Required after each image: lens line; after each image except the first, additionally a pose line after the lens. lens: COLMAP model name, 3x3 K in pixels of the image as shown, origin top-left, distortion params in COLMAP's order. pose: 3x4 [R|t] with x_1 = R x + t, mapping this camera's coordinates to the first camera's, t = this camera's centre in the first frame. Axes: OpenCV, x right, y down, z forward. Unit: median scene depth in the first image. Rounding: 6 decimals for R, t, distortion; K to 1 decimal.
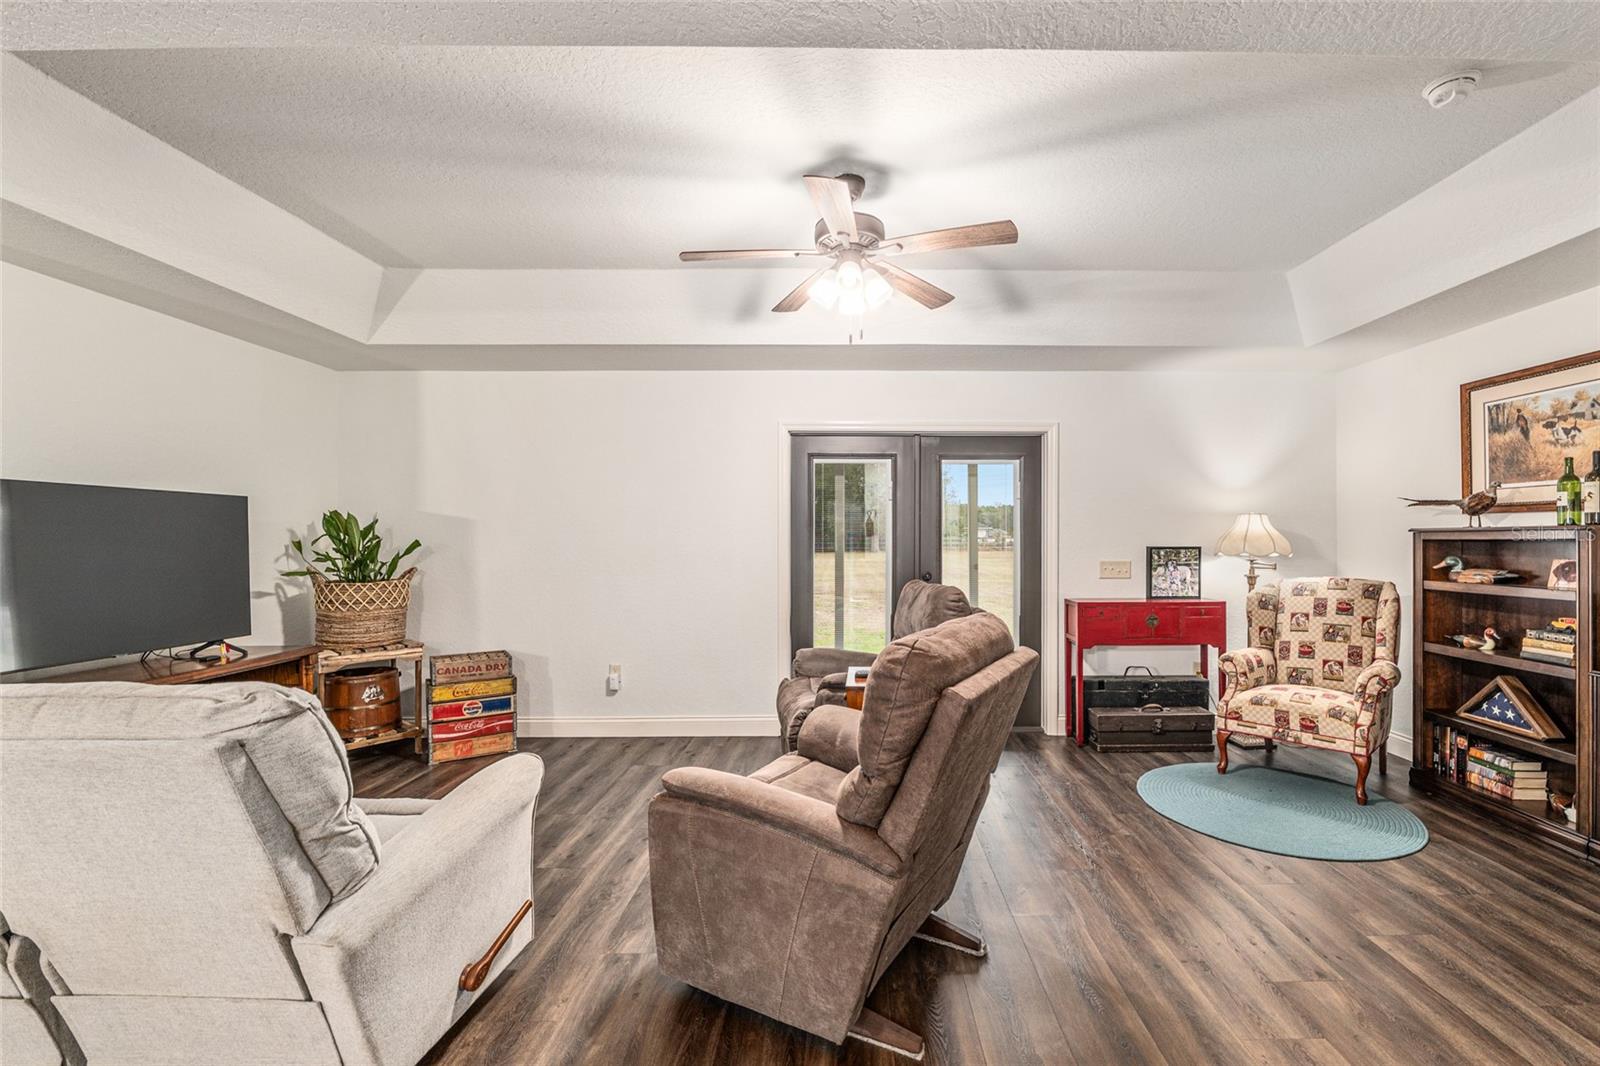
lens RADIAL K [[678.8, 0, 860.9], [0, 678.8, 535.5], [0, 0, 1]] dist [-0.013988, 0.000061]
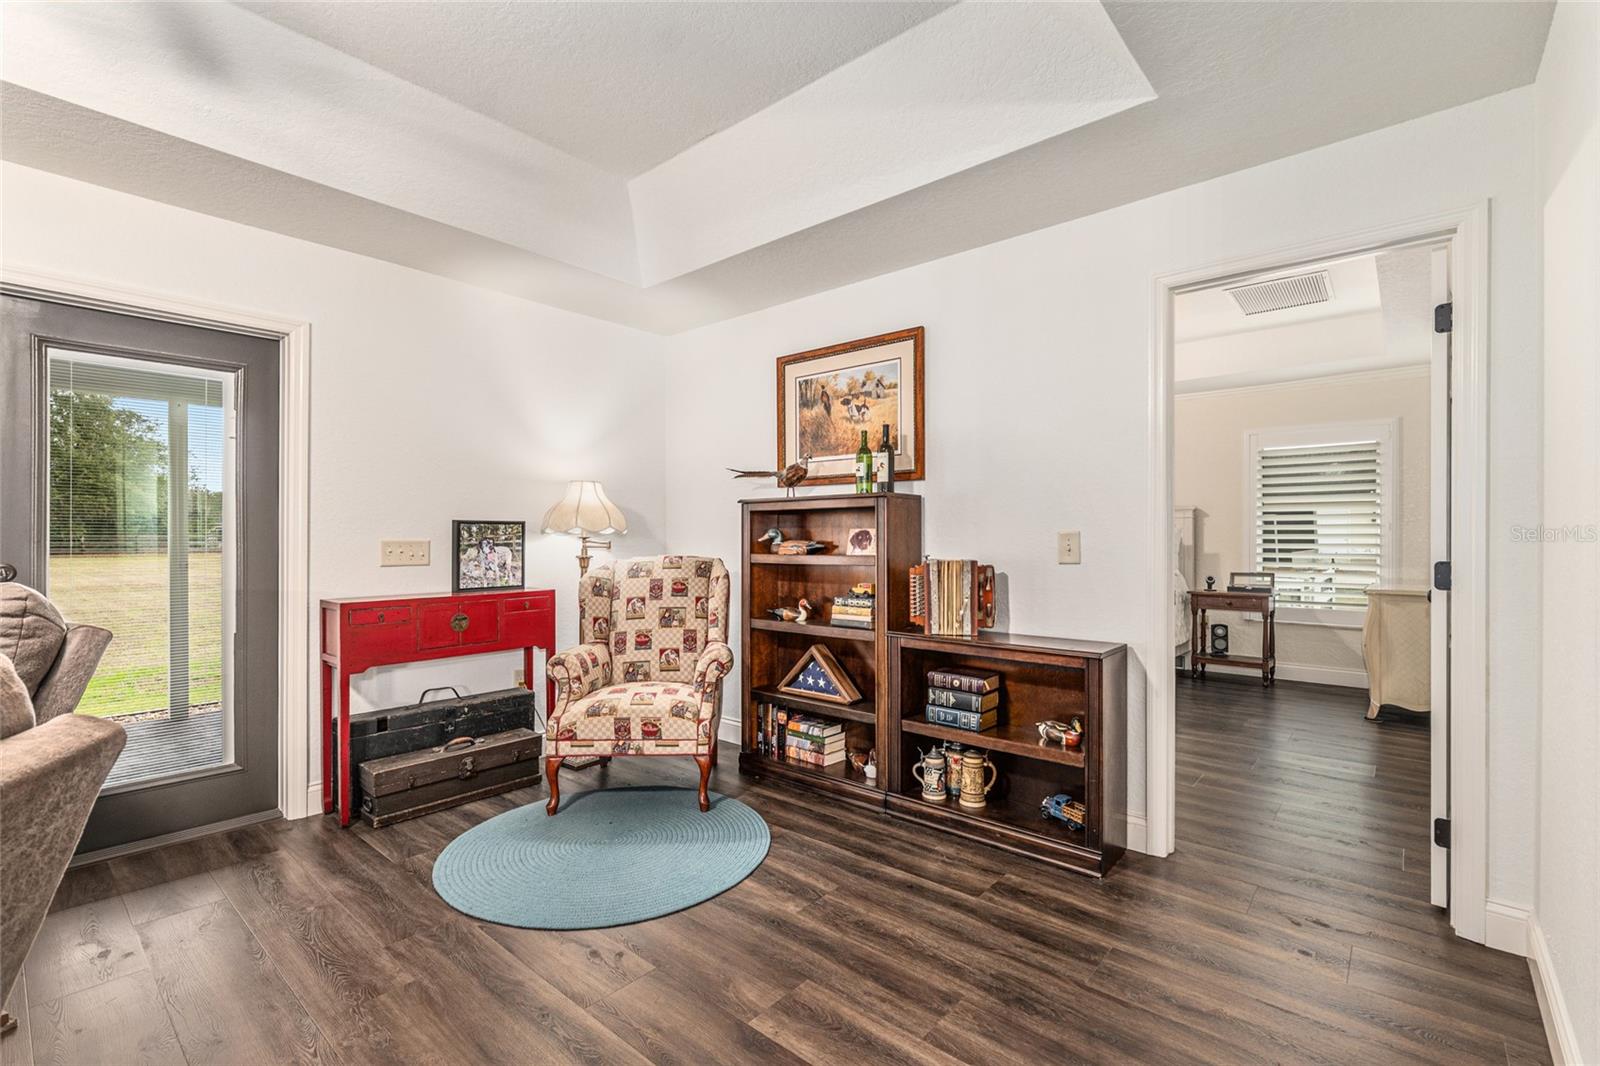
lens RADIAL K [[714.3, 0, 800.0], [0, 714.3, 533.0], [0, 0, 1]] dist [-0.001925, -0.000357]
pose [[0.669322, 0.002931, 0.742967, 0.133686], [-0.001803, 0.999996, -0.002321, 0.040131], [-0.742971, 0.000213, 0.669324, 0.275202]]
